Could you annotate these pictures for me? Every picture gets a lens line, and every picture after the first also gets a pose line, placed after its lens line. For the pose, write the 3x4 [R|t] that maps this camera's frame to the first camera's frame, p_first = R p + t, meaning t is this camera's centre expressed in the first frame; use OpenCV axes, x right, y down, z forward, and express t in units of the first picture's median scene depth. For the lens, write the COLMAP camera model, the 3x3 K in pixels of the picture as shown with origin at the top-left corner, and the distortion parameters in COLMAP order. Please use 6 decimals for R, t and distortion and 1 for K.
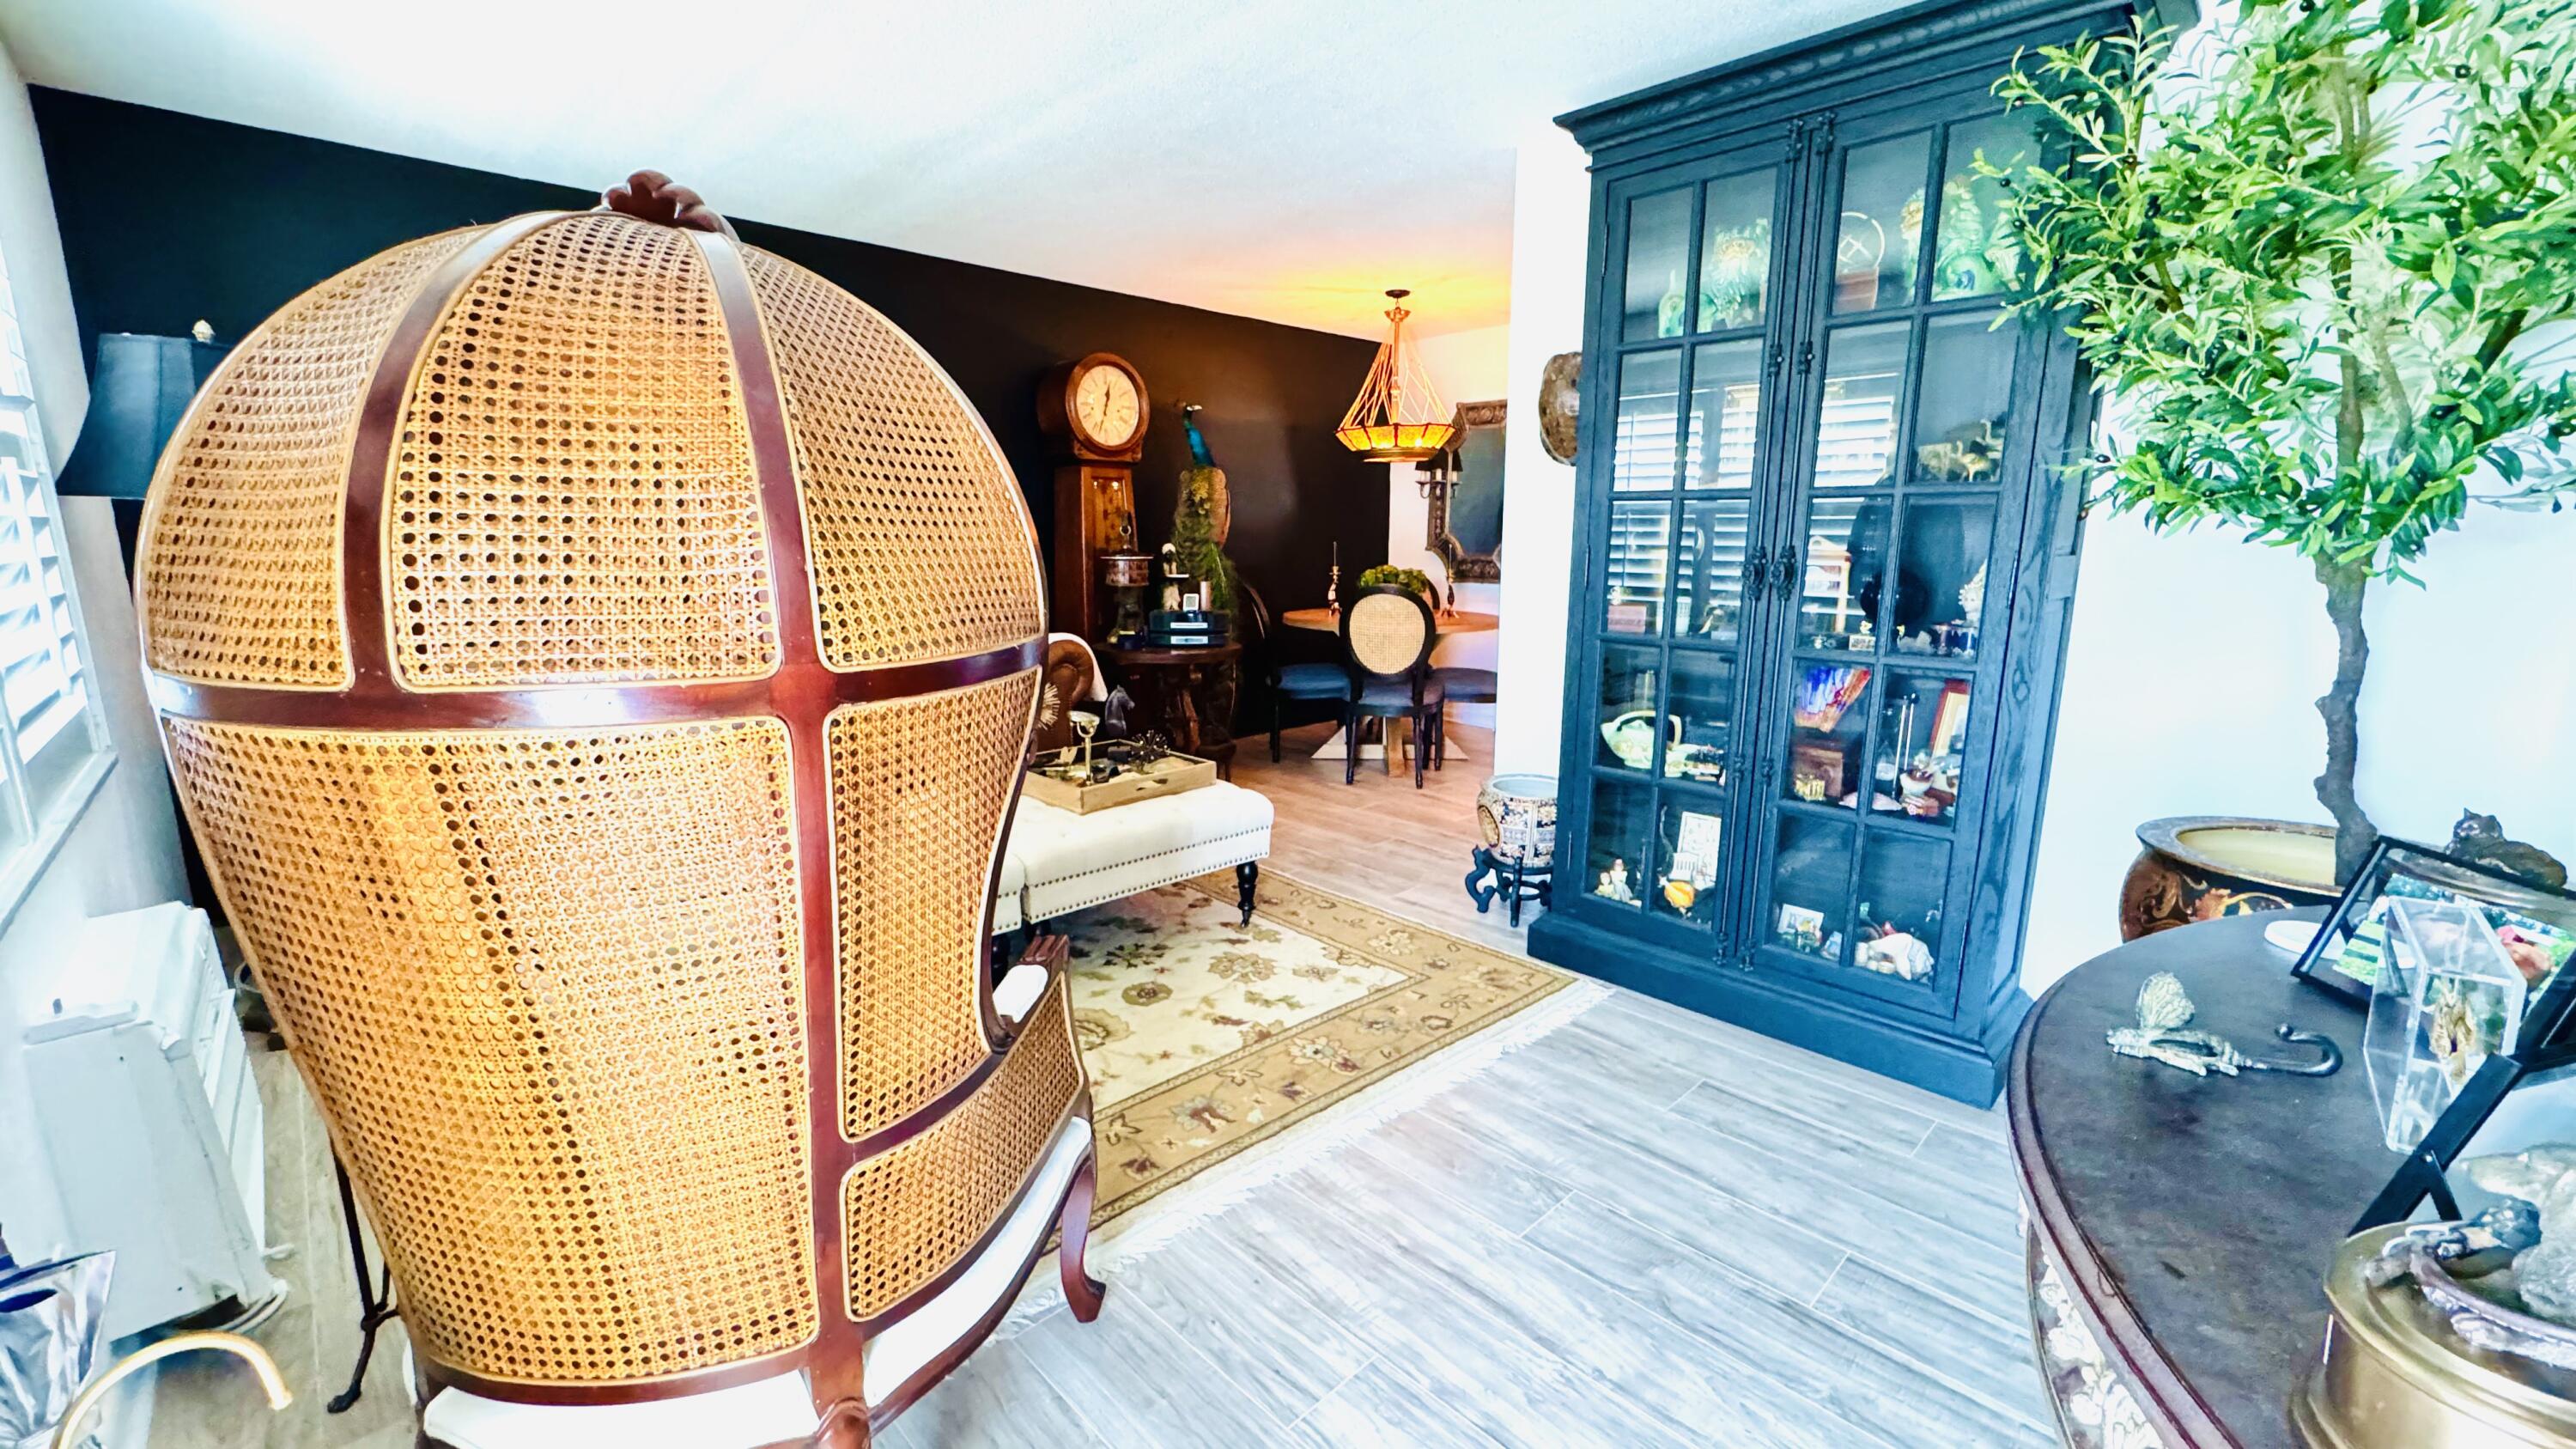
lens RADIAL K [[1028.3, 0, 1288.0], [0, 1028.3, 724.5], [0, 0, 1]] dist [-0.002551, -0.000049]
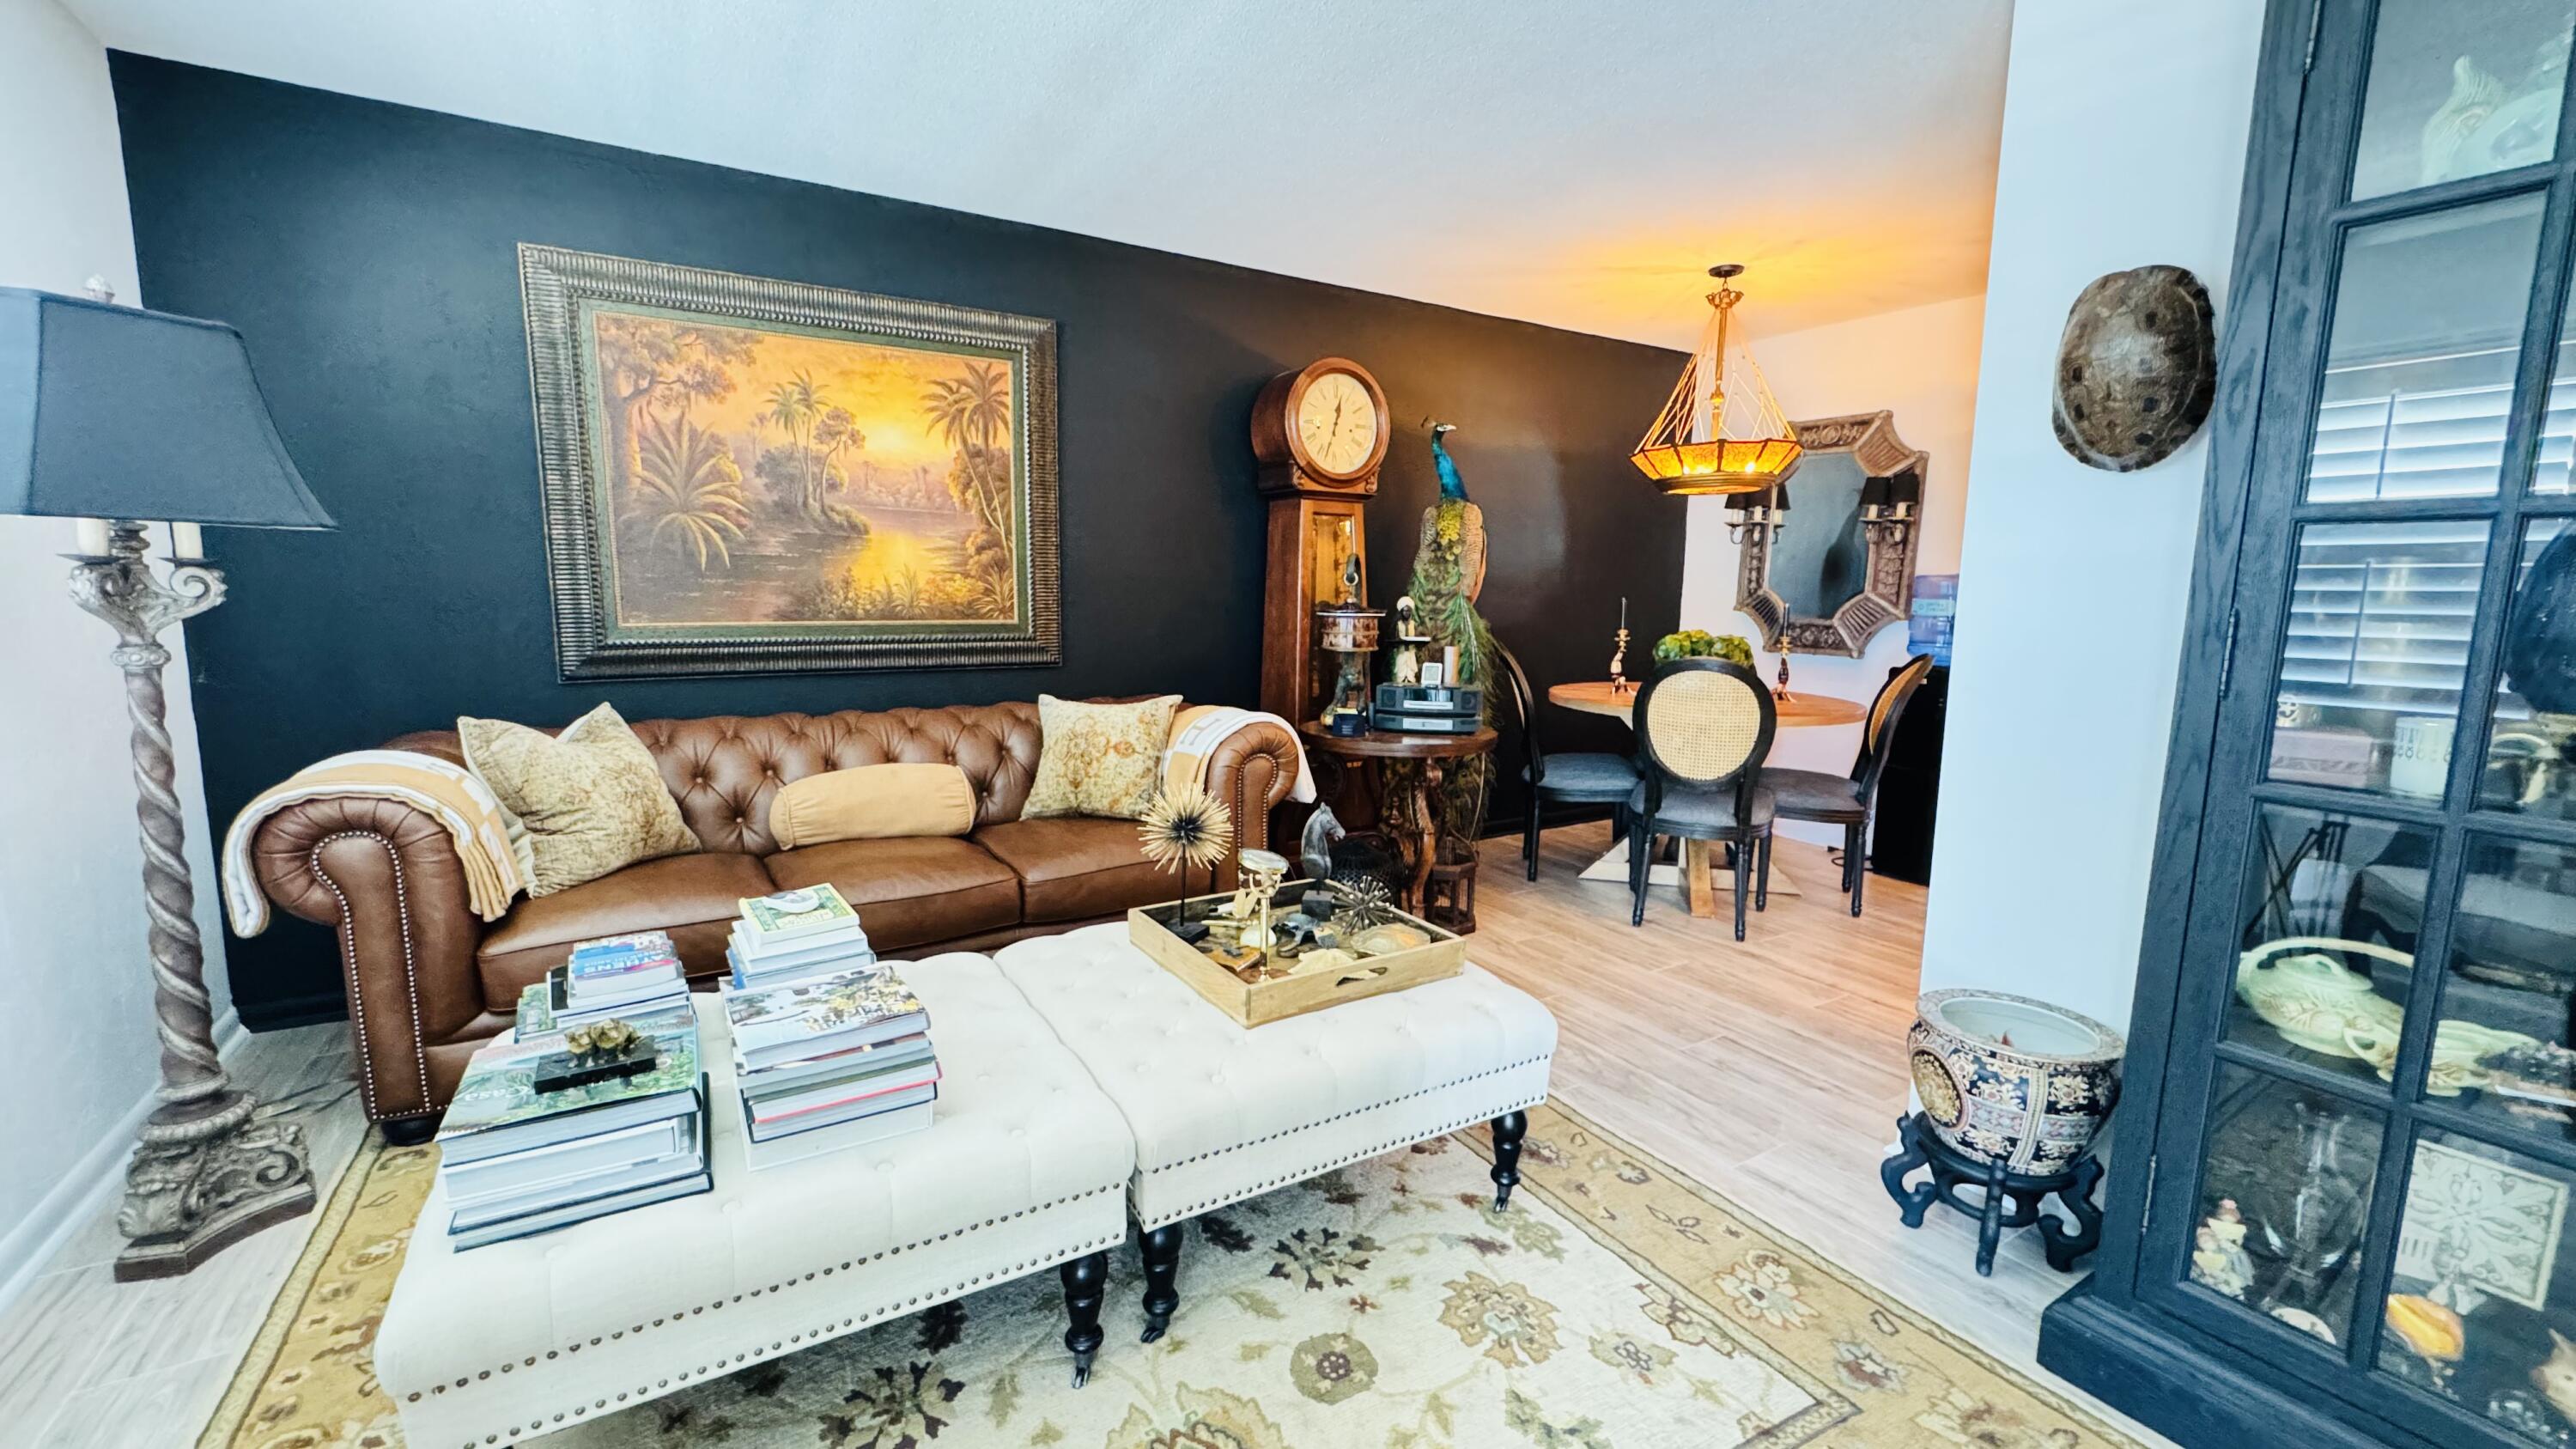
lens RADIAL K [[1028.3, 0, 1288.0], [0, 1028.3, 724.5], [0, 0, 1]] dist [-0.002551, -0.000049]
pose [[0.974387, 0.040679, -0.221169, -0.028690], [-0.052006, 0.997604, -0.045629, -0.041809], [0.218783, 0.055963, 0.974167, 0.240617]]
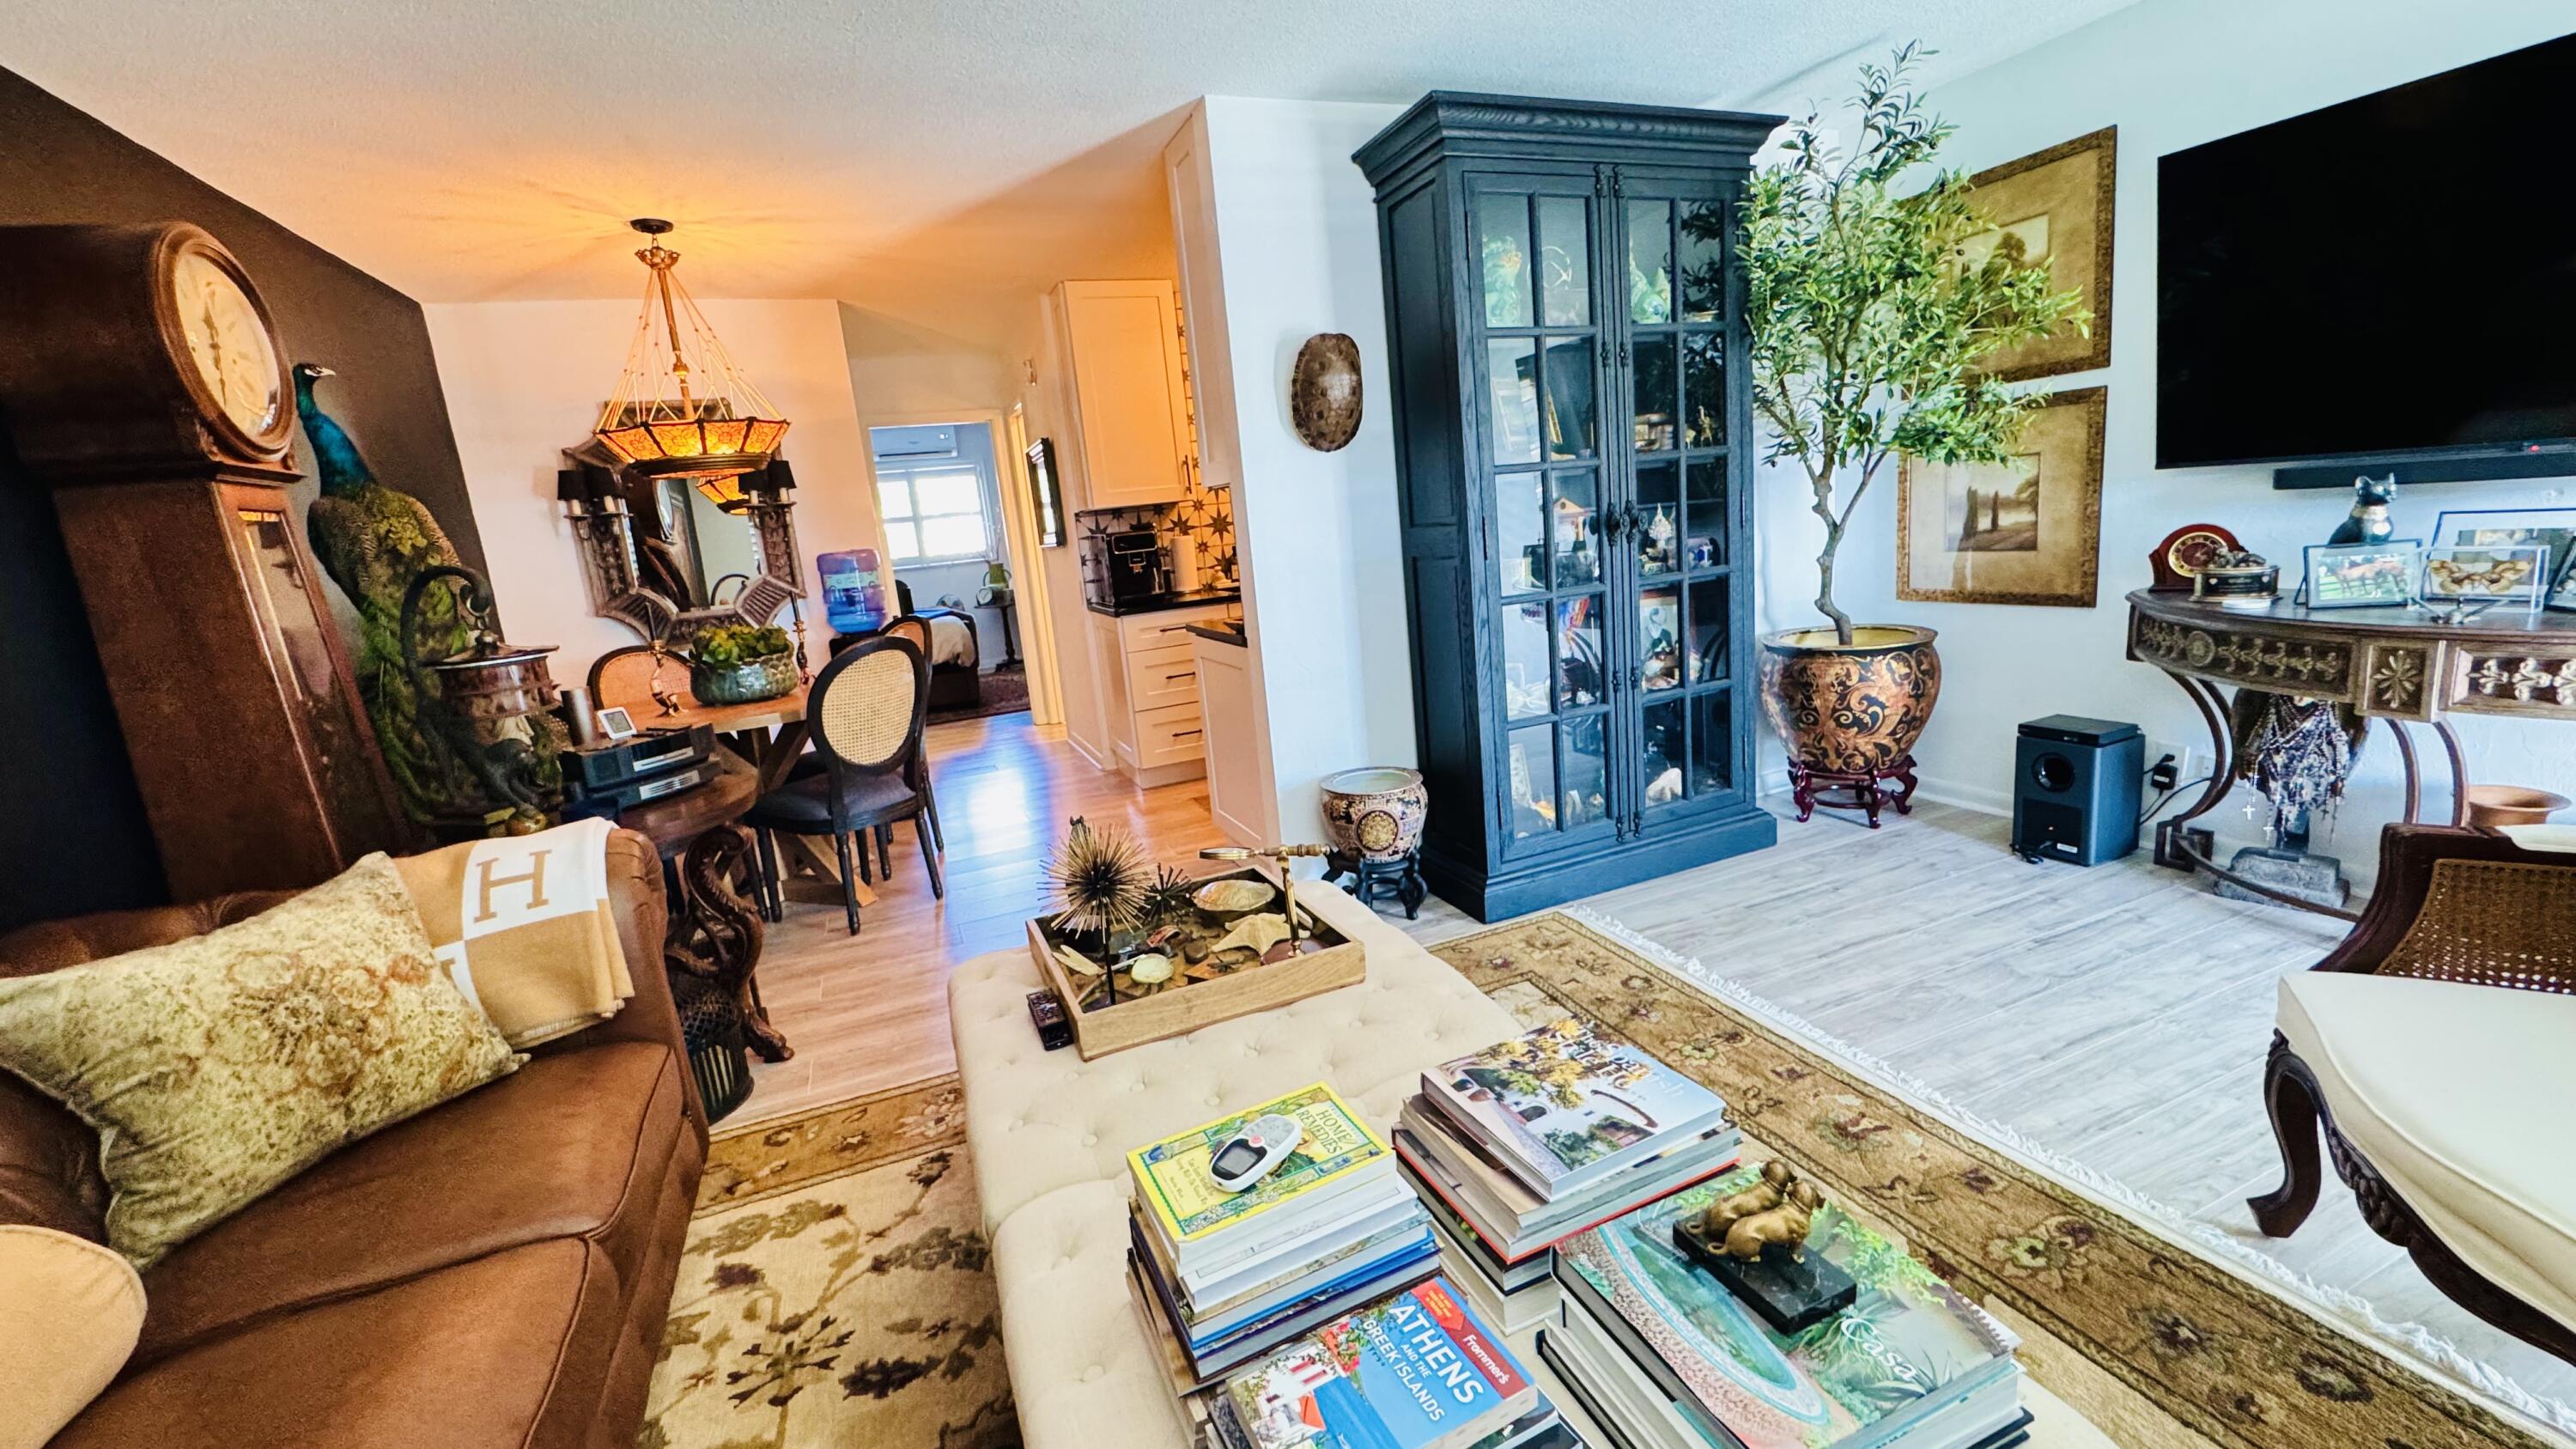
lens RADIAL K [[1028.3, 0, 1288.0], [0, 1028.3, 724.5], [0, 0, 1]] dist [-0.002551, -0.000049]
pose [[0.371378, -0.223698, 0.901131, -0.459720], [0.265485, 0.955606, 0.127808, -0.094572], [-0.889717, 0.191772, 0.414279, 0.462699]]
